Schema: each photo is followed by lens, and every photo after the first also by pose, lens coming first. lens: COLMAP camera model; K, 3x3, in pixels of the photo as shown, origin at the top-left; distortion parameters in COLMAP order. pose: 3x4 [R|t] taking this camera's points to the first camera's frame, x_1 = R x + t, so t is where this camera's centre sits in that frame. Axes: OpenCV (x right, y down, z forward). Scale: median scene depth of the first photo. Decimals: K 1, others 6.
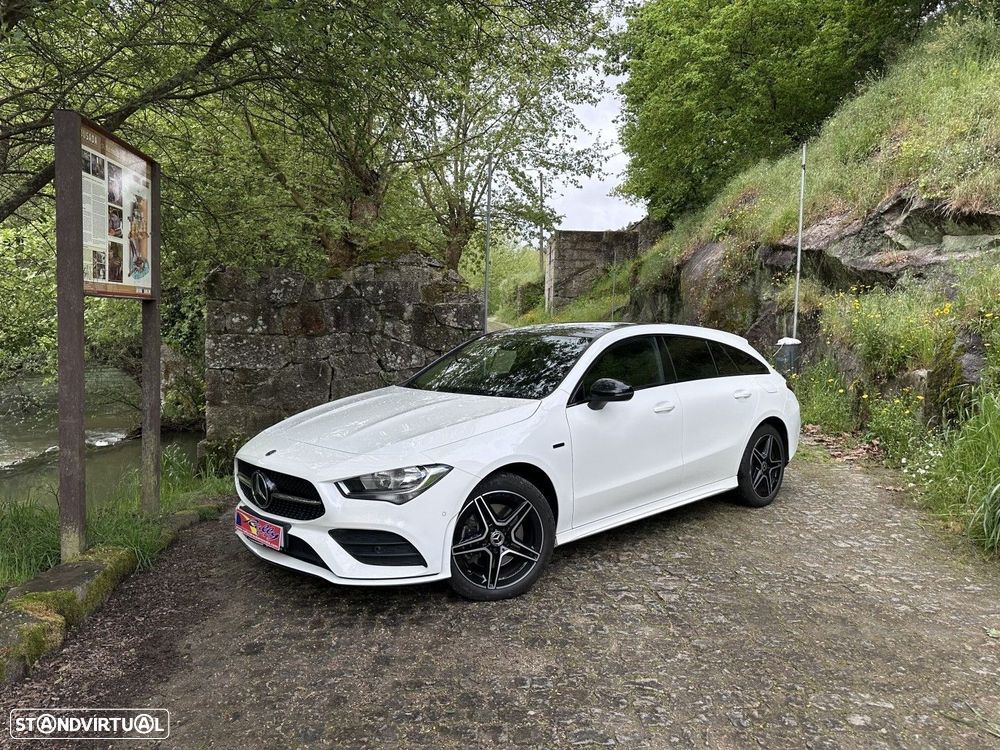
lens RADIAL K [[698.9, 0, 497.3], [0, 698.9, 385.3], [0, 0, 1]] dist [0.045239, -0.069578]
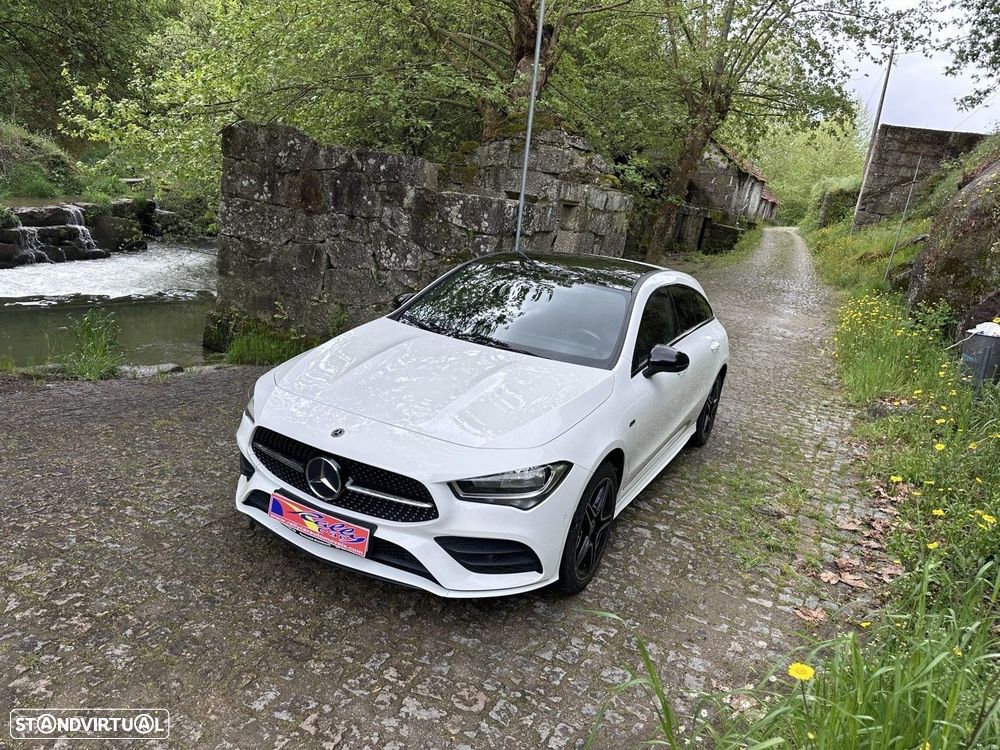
lens RADIAL K [[696.6, 0, 500.0], [0, 696.6, 375.0], [0, 0, 1]] dist [0.086747, -0.111445]
pose [[0.886275, 0.223760, -0.405521, 0.330682], [-0.165508, 0.970751, 0.173924, -0.066452], [0.432578, -0.087027, 0.897387, 0.324869]]
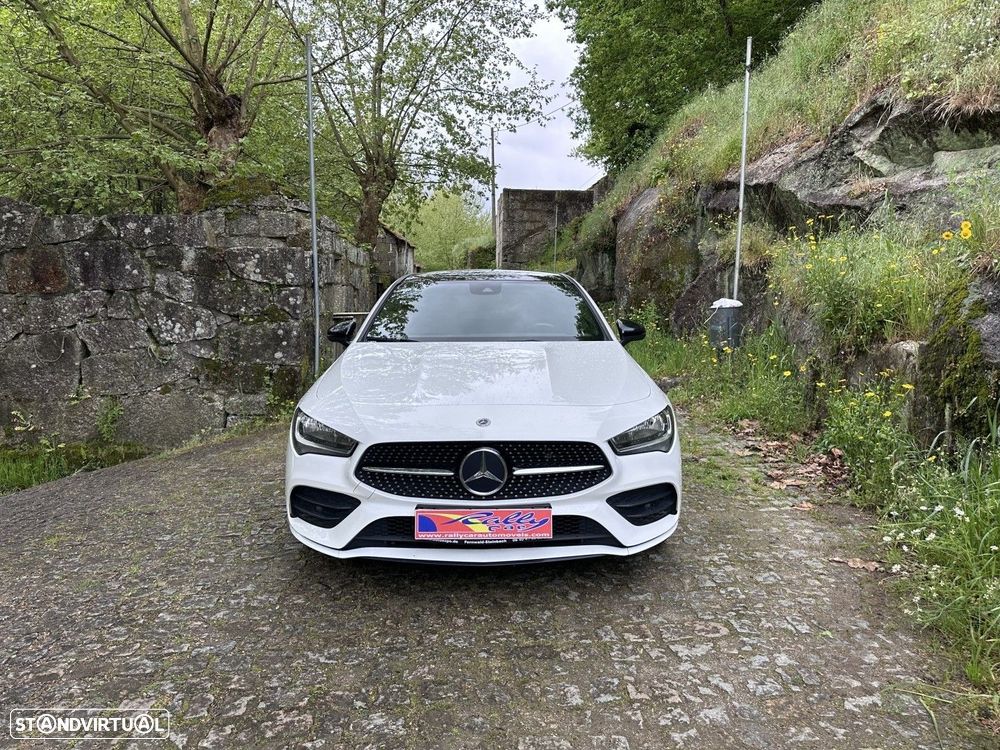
lens RADIAL K [[698.0, 0, 500.0], [0, 698.0, 375.0], [0, 0, 1]] dist [0.061195, -0.105074]
pose [[0.999266, -0.004446, 0.038042, 0.158503], [0.003410, 0.999622, 0.027266, -0.007957], [-0.038149, -0.027116, 0.998904, 0.285715]]
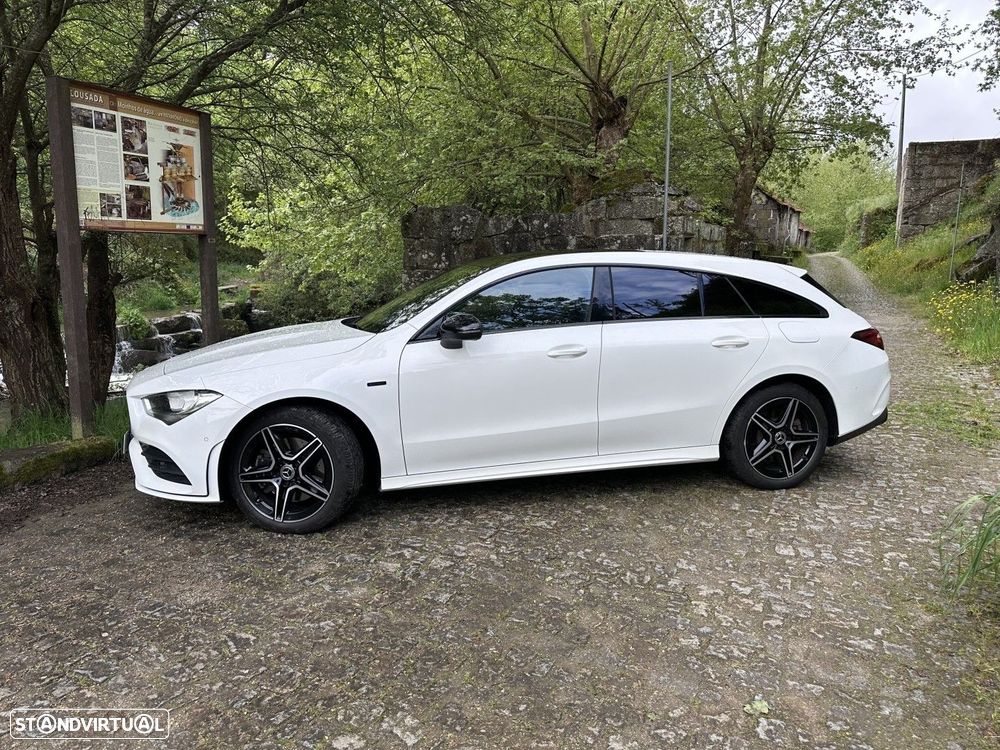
lens RADIAL K [[696.6, 0, 500.0], [0, 696.6, 375.0], [0, 0, 1]] dist [0.086747, -0.111445]
pose [[0.881098, 0.071723, -0.467464, 0.250934], [-0.037115, 0.995871, 0.082842, -0.003224], [0.471475, -0.055642, 0.880122, 0.098451]]
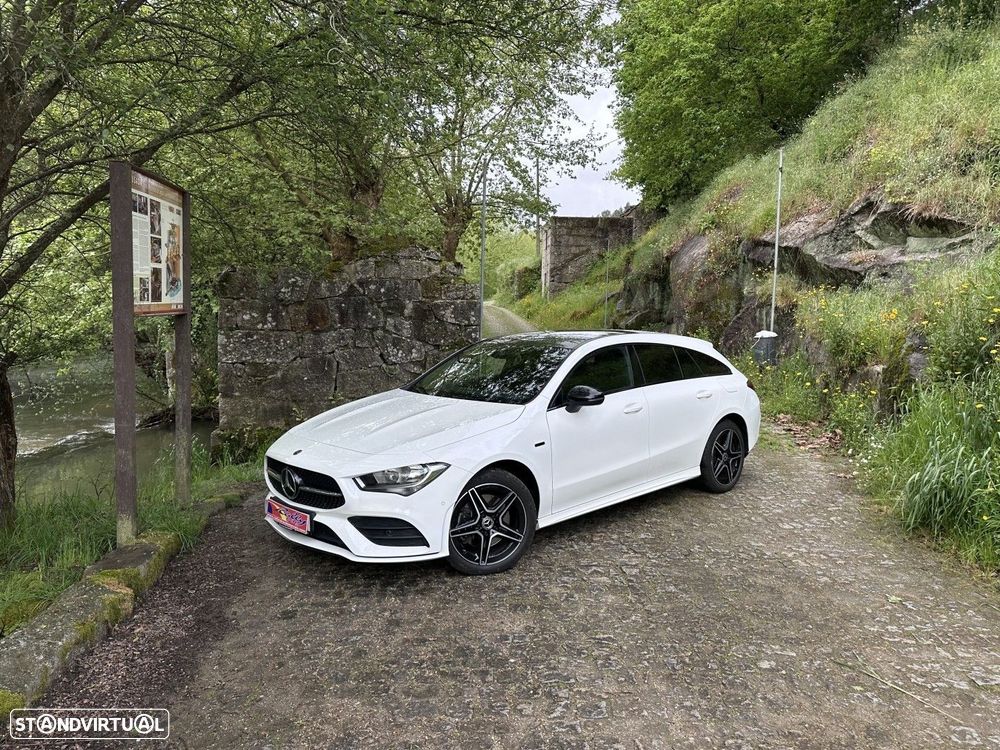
lens RADIAL K [[698.0, 0, 500.0], [0, 698.0, 375.0], [0, 0, 1]] dist [0.061195, -0.105074]
pose [[0.999975, -0.003679, 0.006106, 0.005260], [0.003599, 0.999909, 0.012995, -0.017772], [-0.006153, -0.012972, 0.999897, -0.068730]]
